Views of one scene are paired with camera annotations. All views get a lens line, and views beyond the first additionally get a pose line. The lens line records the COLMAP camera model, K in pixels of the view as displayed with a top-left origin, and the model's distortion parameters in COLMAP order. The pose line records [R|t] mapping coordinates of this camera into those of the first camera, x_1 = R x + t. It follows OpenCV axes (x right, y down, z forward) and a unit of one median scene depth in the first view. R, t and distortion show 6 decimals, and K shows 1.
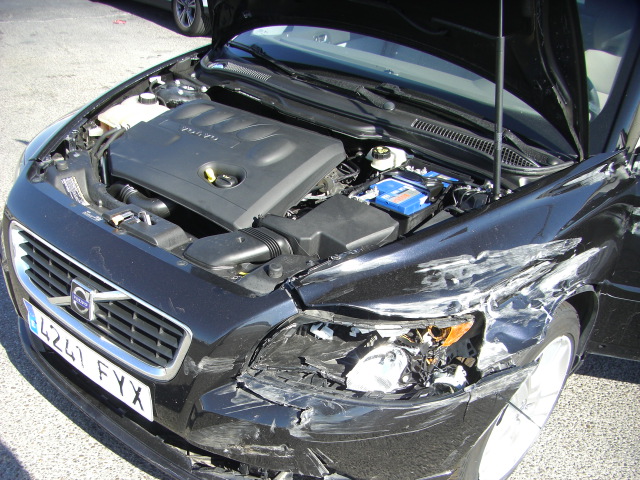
lens RADIAL K [[728.0, 0, 291.9], [0, 728.0, 329.4], [0, 0, 1]] dist [-0.152915, 0.059695]
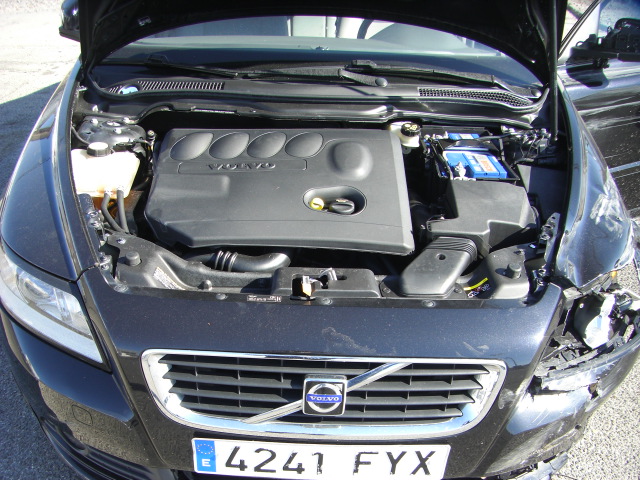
lens RADIAL K [[728.0, 0, 291.9], [0, 728.0, 329.4], [0, 0, 1]] dist [-0.152915, 0.059695]
pose [[0.765243, -0.412665, 0.494076, -0.730435], [0.385431, 0.908443, 0.161786, -0.269711], [-0.515603, 0.066627, 0.854233, 0.332643]]
